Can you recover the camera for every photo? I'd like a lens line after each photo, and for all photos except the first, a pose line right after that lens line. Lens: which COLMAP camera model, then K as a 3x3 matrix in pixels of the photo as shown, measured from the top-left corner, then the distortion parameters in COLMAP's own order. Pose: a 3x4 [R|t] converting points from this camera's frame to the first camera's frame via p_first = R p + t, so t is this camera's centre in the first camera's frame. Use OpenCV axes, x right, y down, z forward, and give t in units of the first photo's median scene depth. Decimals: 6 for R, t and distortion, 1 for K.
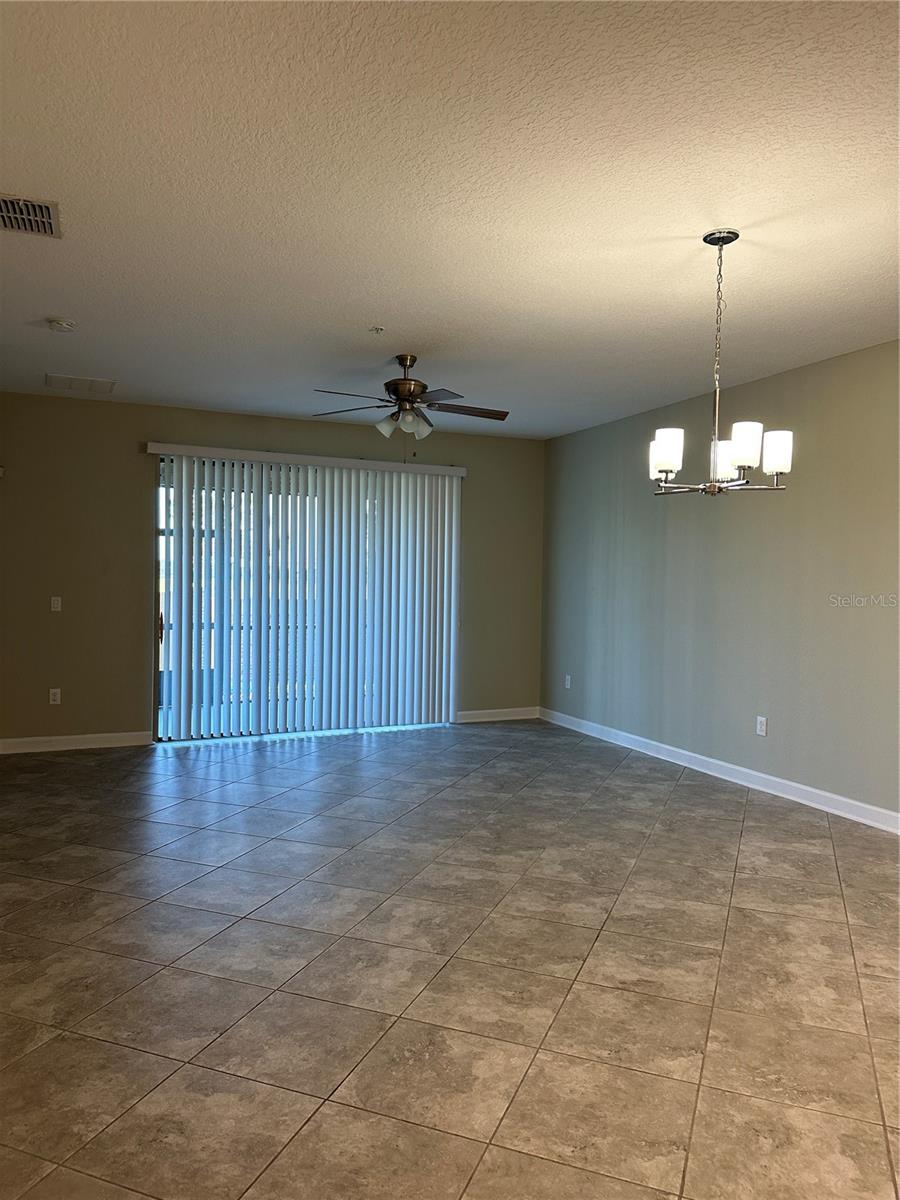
lens RADIAL K [[842.5, 0, 437.7], [0, 842.5, 596.1], [0, 0, 1]] dist [0.021652, -0.025359]
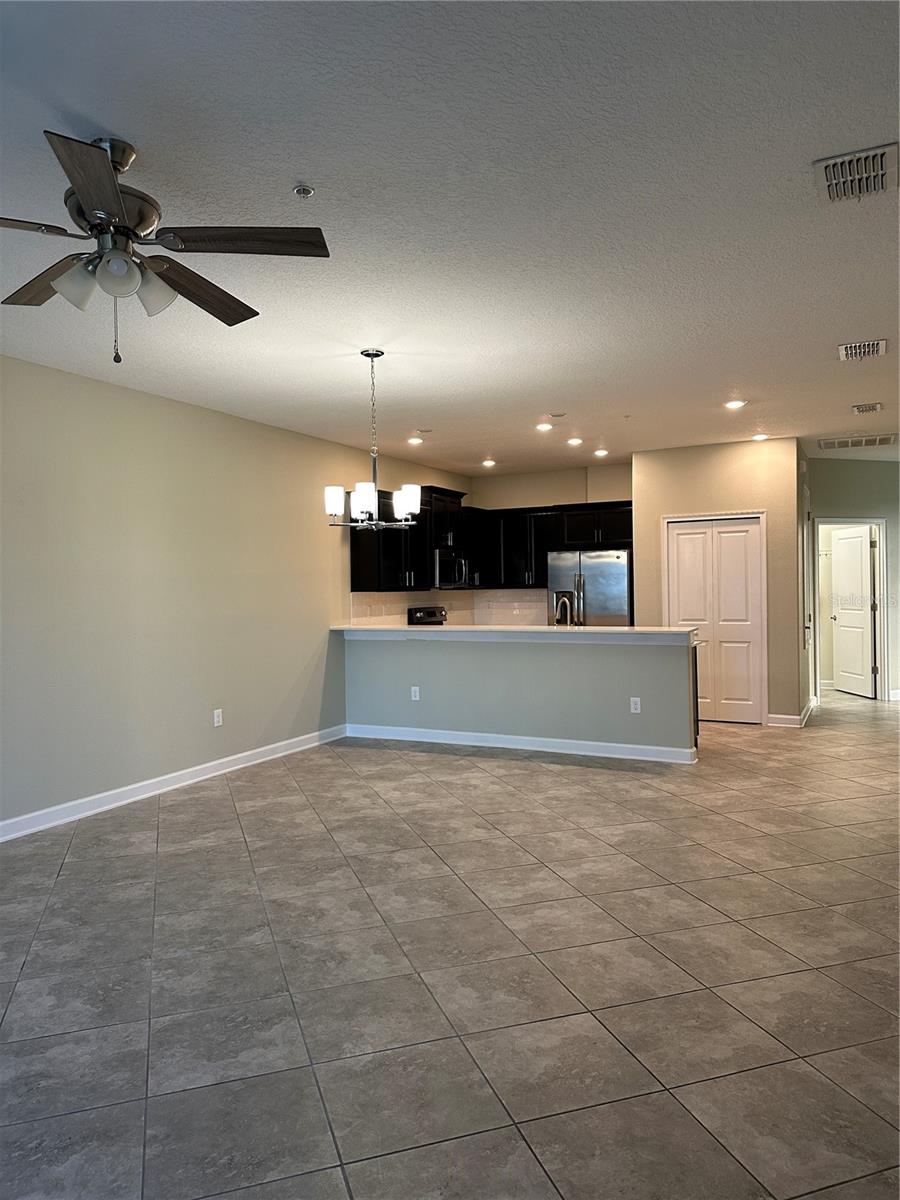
lens RADIAL K [[842.5, 0, 441.1], [0, 842.5, 599.3], [0, 0, 1]] dist [0.021652, -0.025359]
pose [[-0.643057, -0.020056, 0.765555, -0.552760], [0.028816, 0.998315, 0.050359, -0.045637], [-0.765276, 0.054444, -0.641396, 1.191711]]
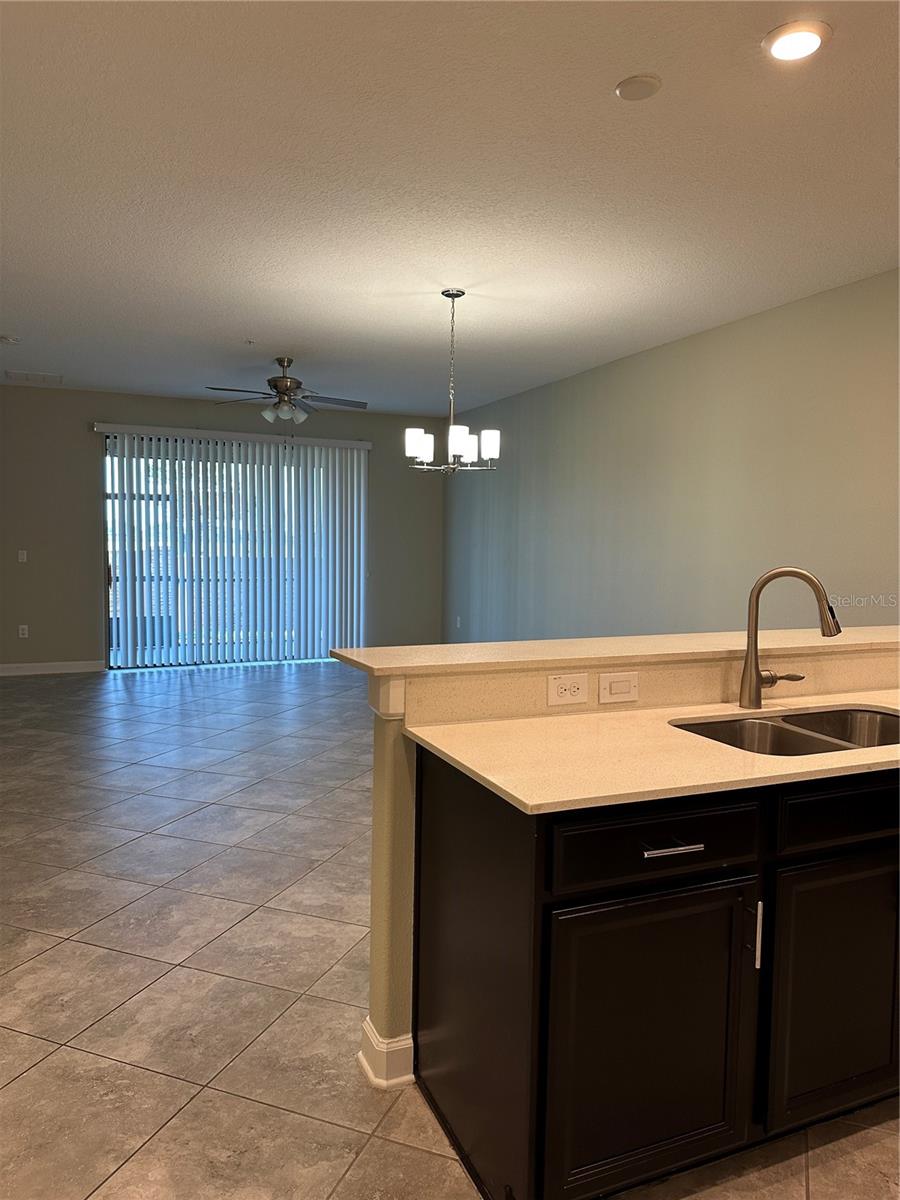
lens RADIAL K [[842.5, 0, 457.7], [0, 842.5, 610.3], [0, 0, 1]] dist [0.021652, -0.025359]
pose [[0.999849, -0.001112, 0.017329, 0.202716], [0.000056, 0.998151, 0.060787, 0.018045], [-0.017364, -0.060777, 0.998000, -0.302791]]
